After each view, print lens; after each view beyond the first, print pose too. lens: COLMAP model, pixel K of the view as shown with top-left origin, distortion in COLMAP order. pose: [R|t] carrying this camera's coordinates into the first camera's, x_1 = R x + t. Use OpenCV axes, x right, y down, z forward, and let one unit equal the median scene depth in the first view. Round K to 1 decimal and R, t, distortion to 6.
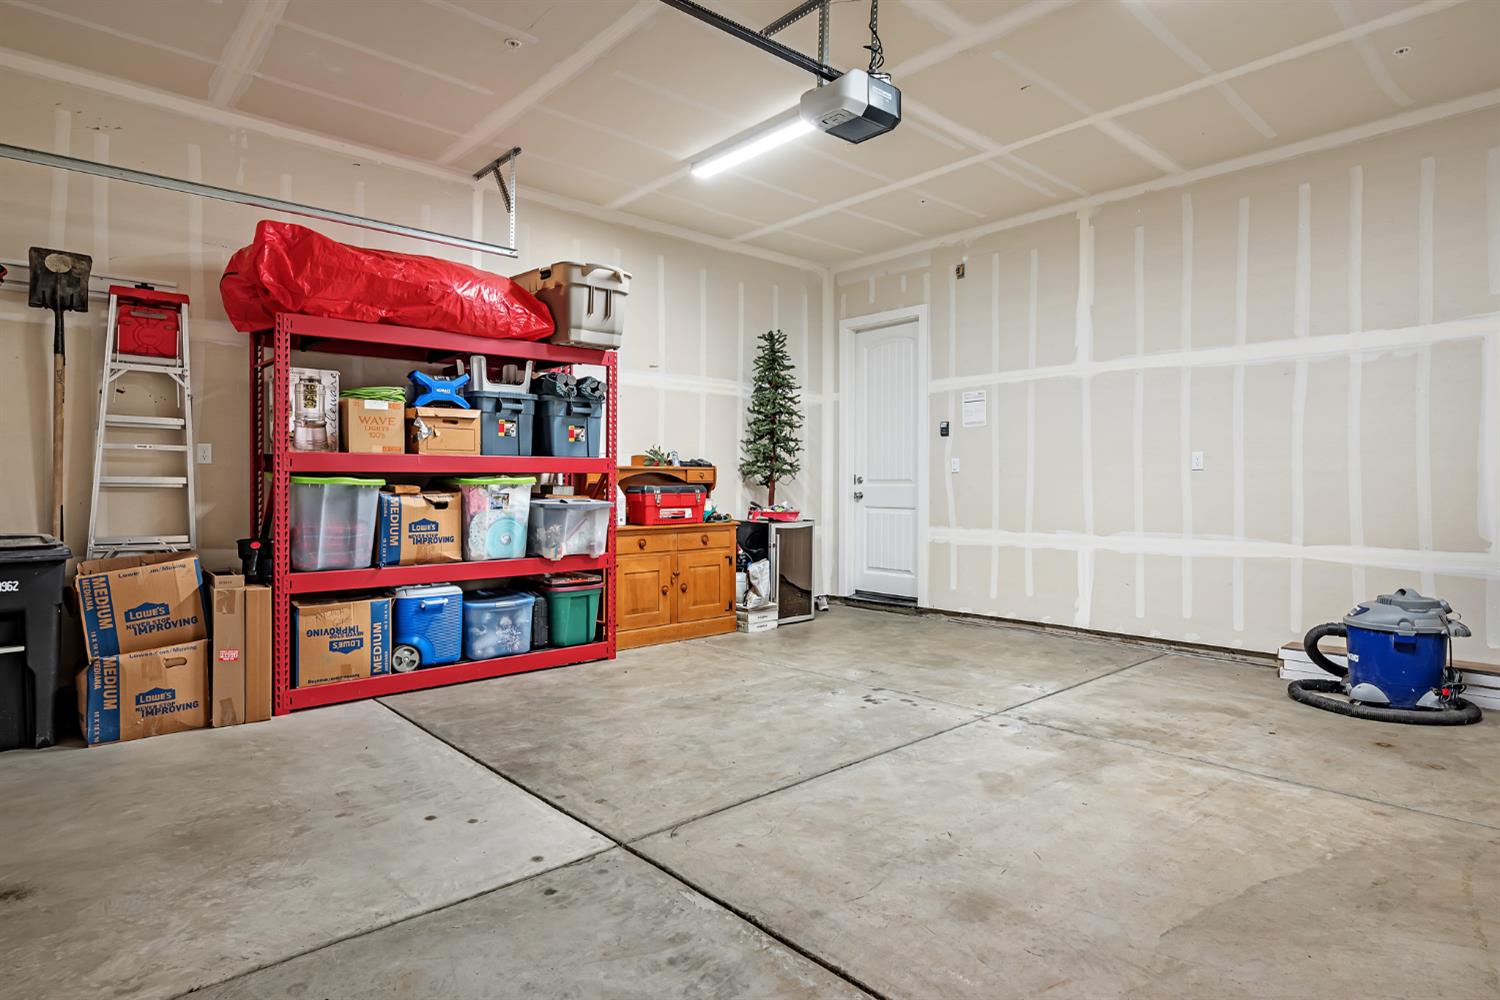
lens RADIAL K [[815.2, 0, 752.1], [0, 815.2, 493.9], [0, 0, 1]] dist [-0.002447, -0.000059]
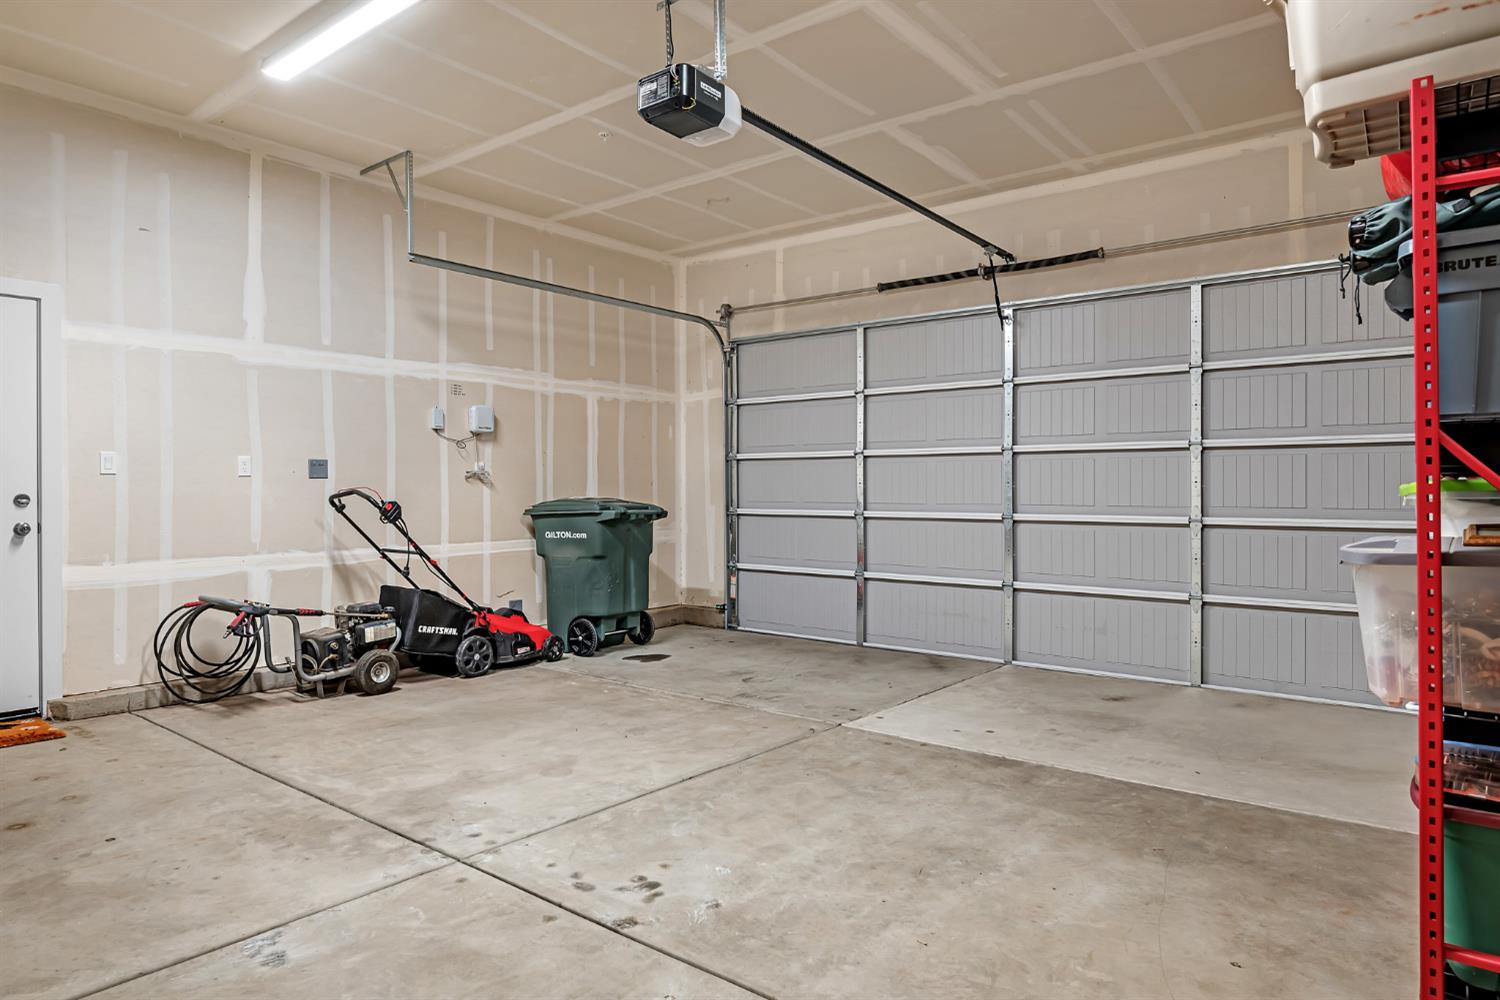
lens RADIAL K [[923.5, 0, 750.4], [0, 923.5, 494.9], [0, 0, 1]] dist [0.000735, -0.000044]
pose [[-0.986476, 0.000675, -0.163904, 0.224838], [-0.001826, 0.999884, 0.015107, -0.029174], [0.163895, 0.015202, -0.986361, 2.032380]]
